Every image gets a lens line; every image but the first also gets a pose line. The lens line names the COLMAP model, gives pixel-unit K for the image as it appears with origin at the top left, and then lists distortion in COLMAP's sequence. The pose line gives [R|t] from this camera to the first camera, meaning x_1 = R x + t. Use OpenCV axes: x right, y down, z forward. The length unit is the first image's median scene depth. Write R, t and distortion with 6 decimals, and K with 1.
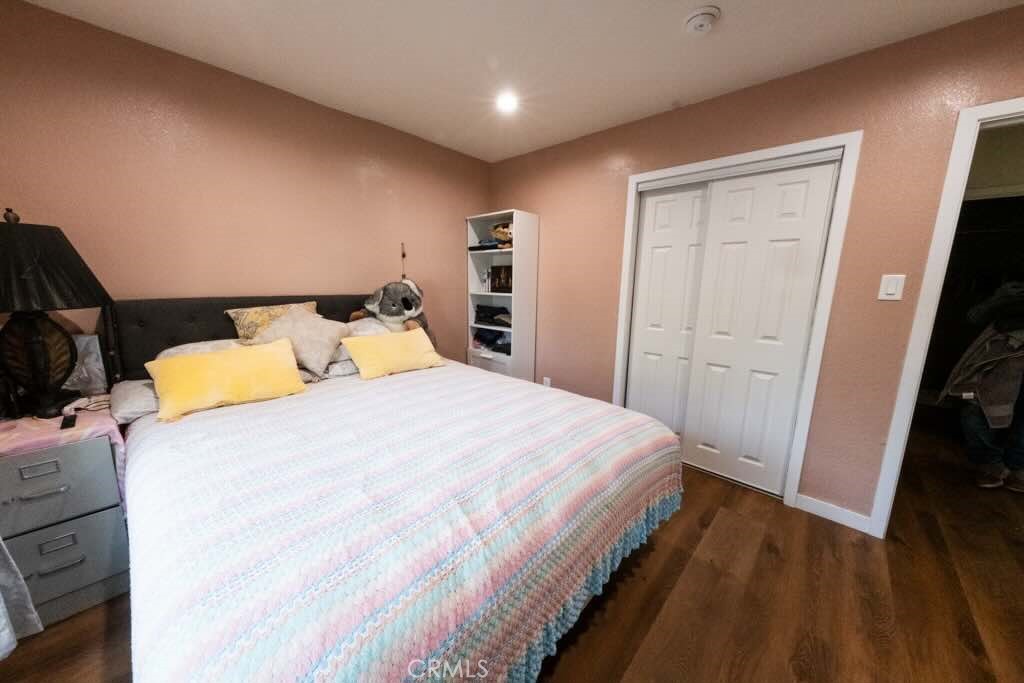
lens RADIAL K [[350.3, 0, 506.7], [0, 350.3, 347.1], [0, 0, 1]] dist [-0.000303, -0.000198]
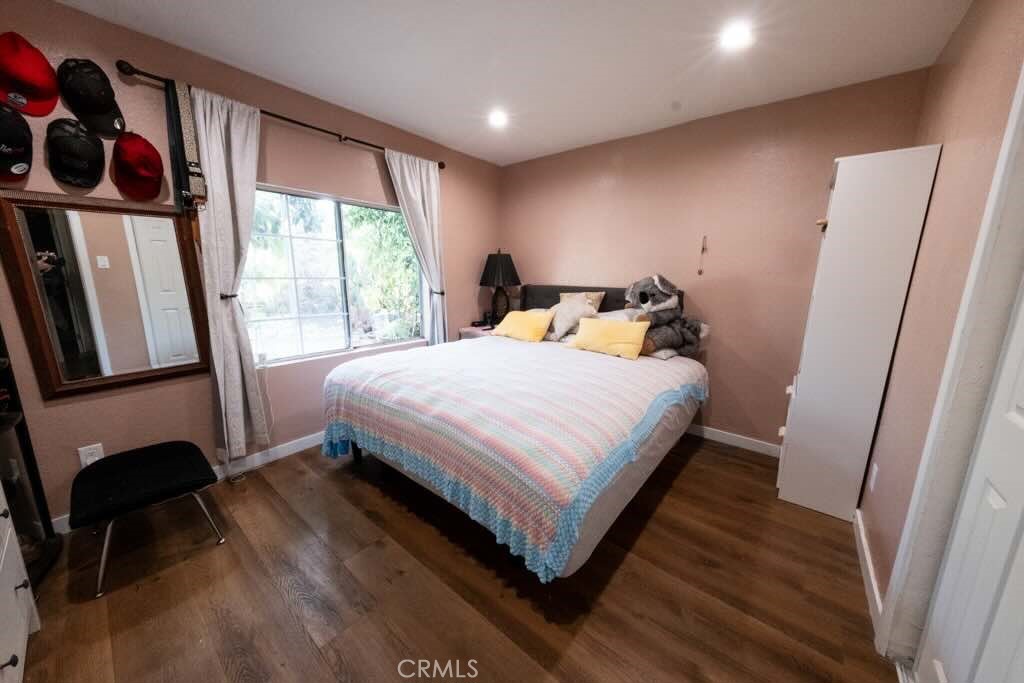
lens RADIAL K [[350.3, 0, 506.7], [0, 350.3, 347.1], [0, 0, 1]] dist [-0.000303, -0.000198]
pose [[0.065692, 0.190119, -0.979561, 0.909230], [-0.199684, 0.964329, 0.173771, -0.097716], [0.977656, 0.184187, 0.101313, 0.625606]]
